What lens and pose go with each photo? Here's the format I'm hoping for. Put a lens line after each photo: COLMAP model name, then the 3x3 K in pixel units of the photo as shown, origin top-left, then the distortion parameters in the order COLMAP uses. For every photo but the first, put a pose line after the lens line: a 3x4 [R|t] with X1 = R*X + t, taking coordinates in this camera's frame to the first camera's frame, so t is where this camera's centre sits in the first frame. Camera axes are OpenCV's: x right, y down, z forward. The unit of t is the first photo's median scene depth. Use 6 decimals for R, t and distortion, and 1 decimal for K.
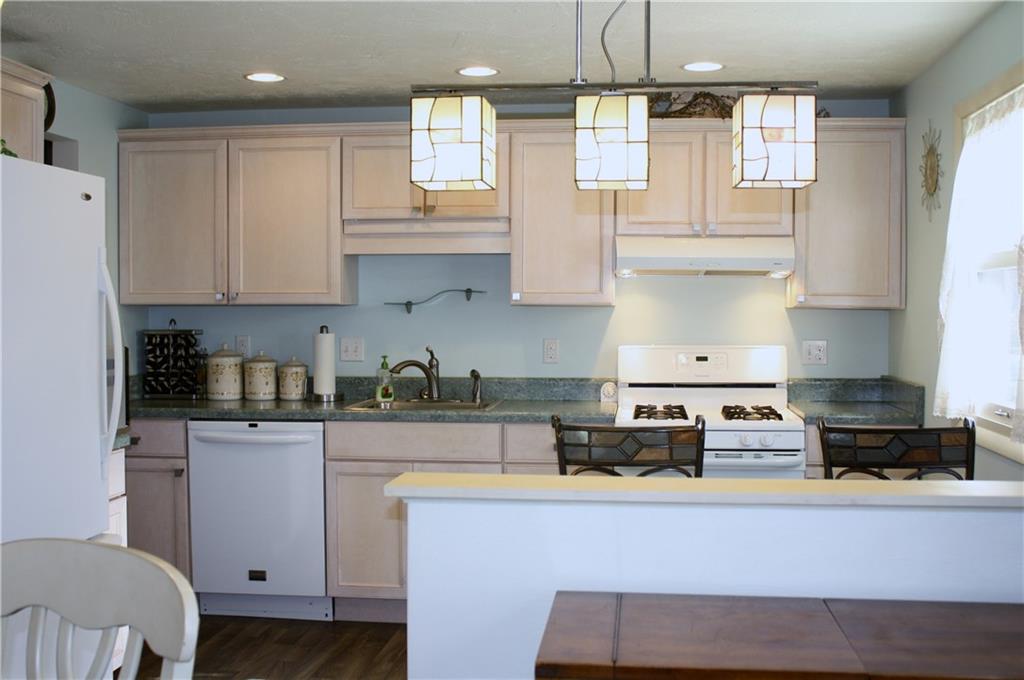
lens RADIAL K [[1105.9, 0, 512.5], [0, 1105.9, 335.8], [0, 0, 1]] dist [-0.114541, 0.000000]
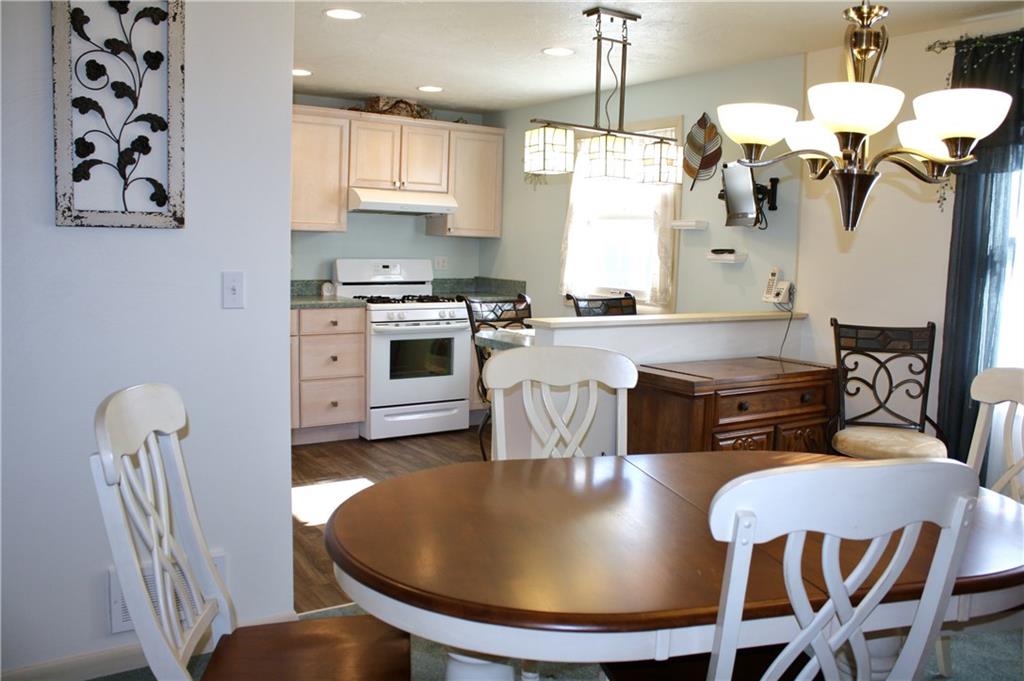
lens RADIAL K [[855.2, 0, 510.4], [0, 855.2, 343.9], [0, 0, 1]] dist [-0.133113, 0.064816]
pose [[0.764941, -0.057260, 0.641550, -0.515619], [-0.012638, 0.994515, 0.103832, 0.001819], [-0.643977, -0.087533, 0.760021, -0.071995]]
